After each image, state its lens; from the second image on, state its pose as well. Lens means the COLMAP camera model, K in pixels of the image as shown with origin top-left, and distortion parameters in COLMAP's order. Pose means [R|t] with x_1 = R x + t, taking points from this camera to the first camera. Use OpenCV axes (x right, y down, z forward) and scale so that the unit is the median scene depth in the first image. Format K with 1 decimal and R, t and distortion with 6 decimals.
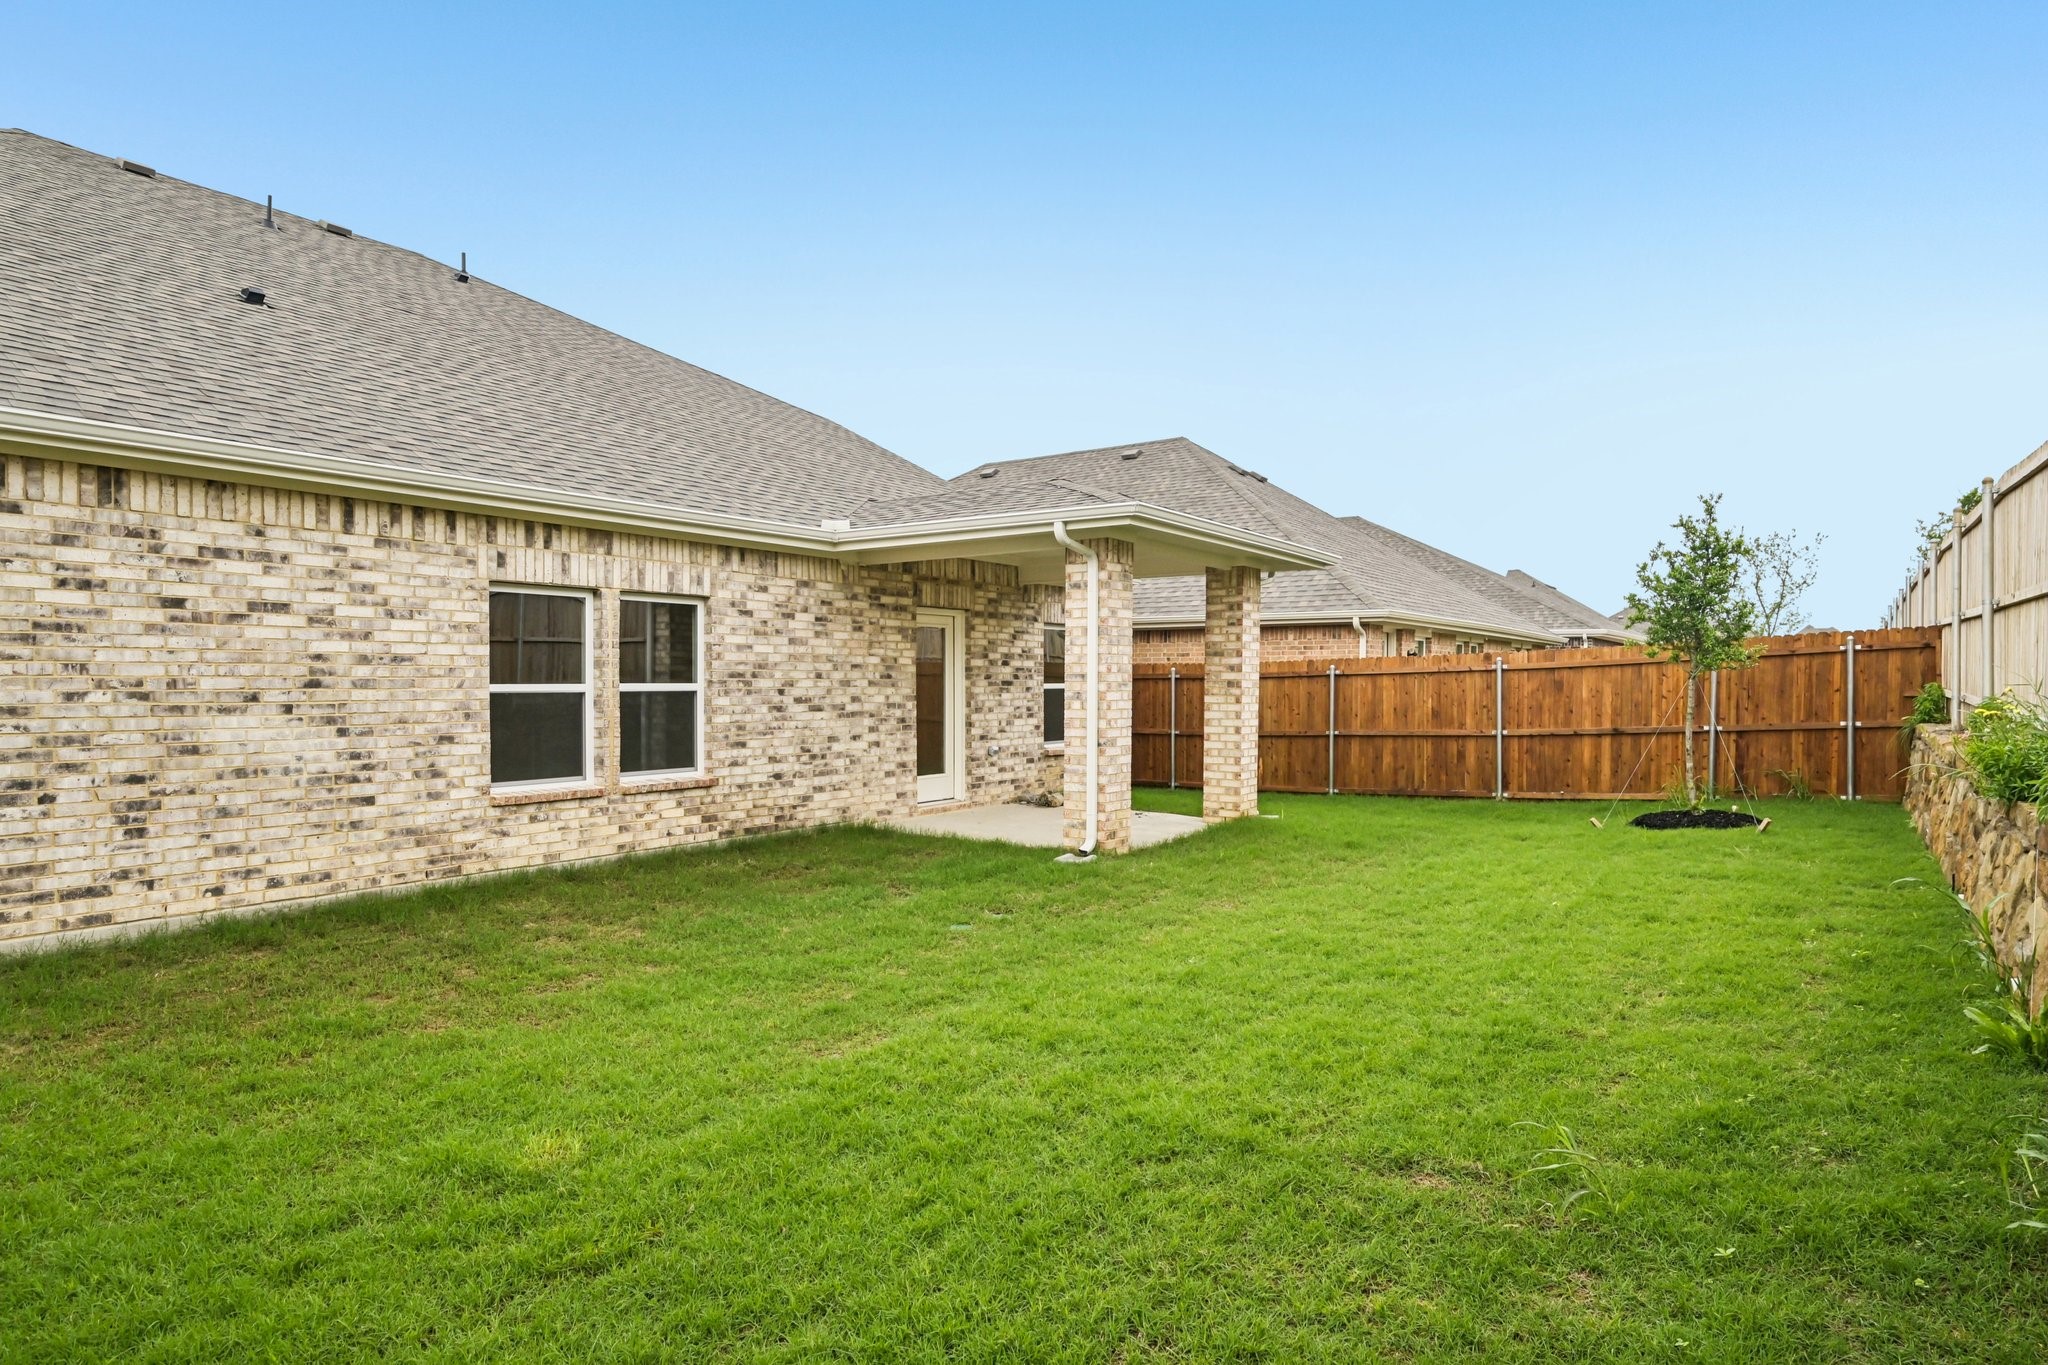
lens RADIAL K [[1122.3, 0, 1022.7], [0, 1122.3, 693.1], [0, 0, 1]] dist [0.000728, 0.000199]
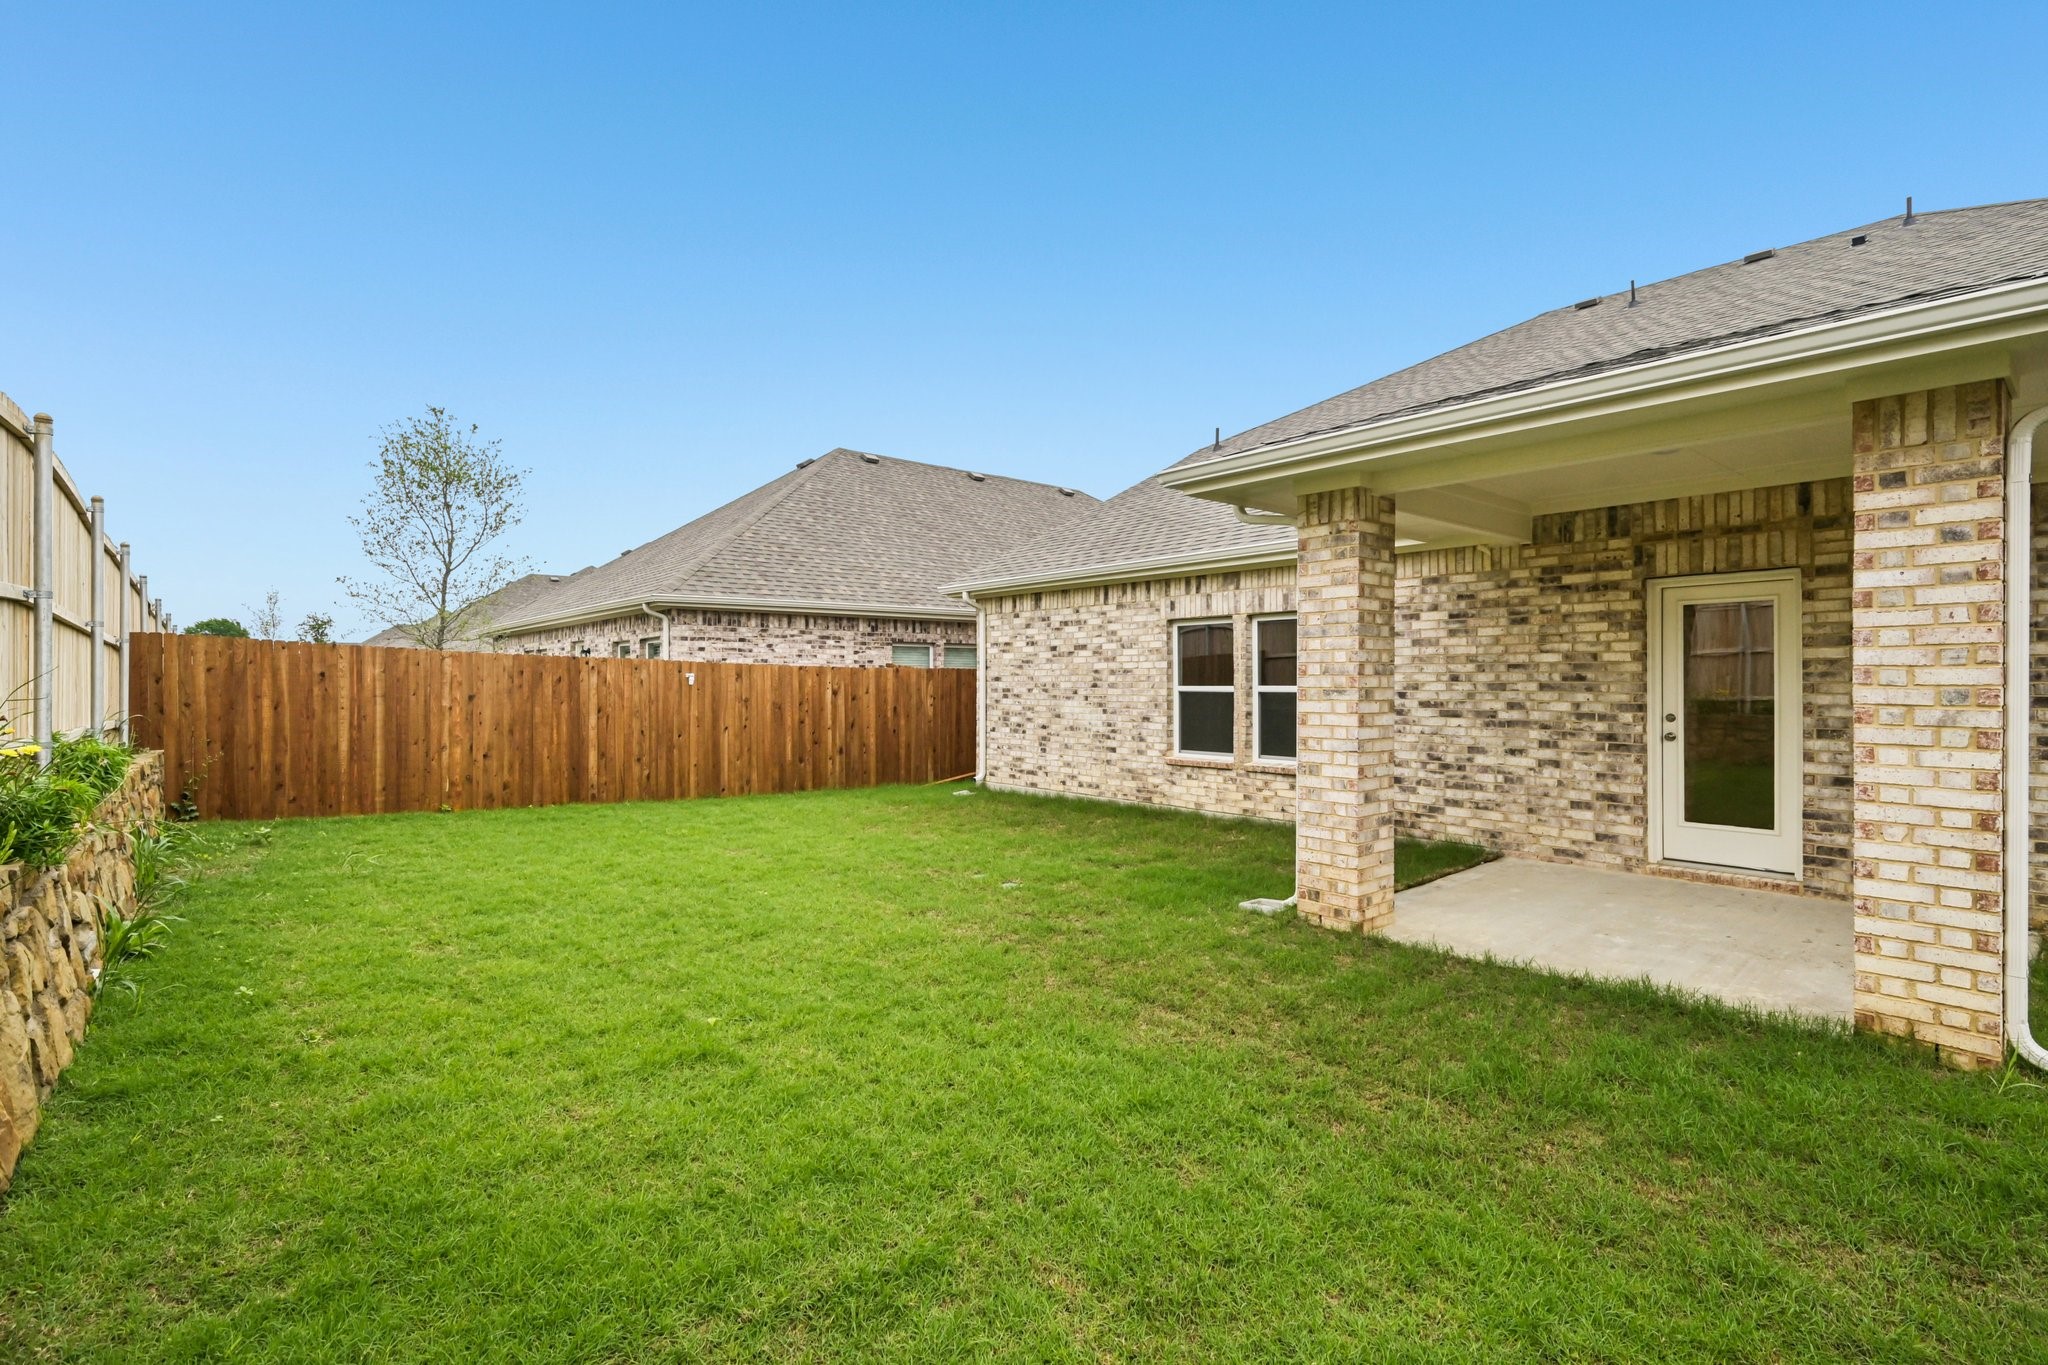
lens RADIAL K [[974.1, 0, 1020.8], [0, 974.1, 673.7], [0, 0, 1]] dist [0.015020, 0.001968]
pose [[-0.254867, 0.001717, -0.966975, 0.840190], [0.000863, 0.999998, 0.001549, -0.025802], [0.966976, -0.000440, -0.254868, 1.075356]]
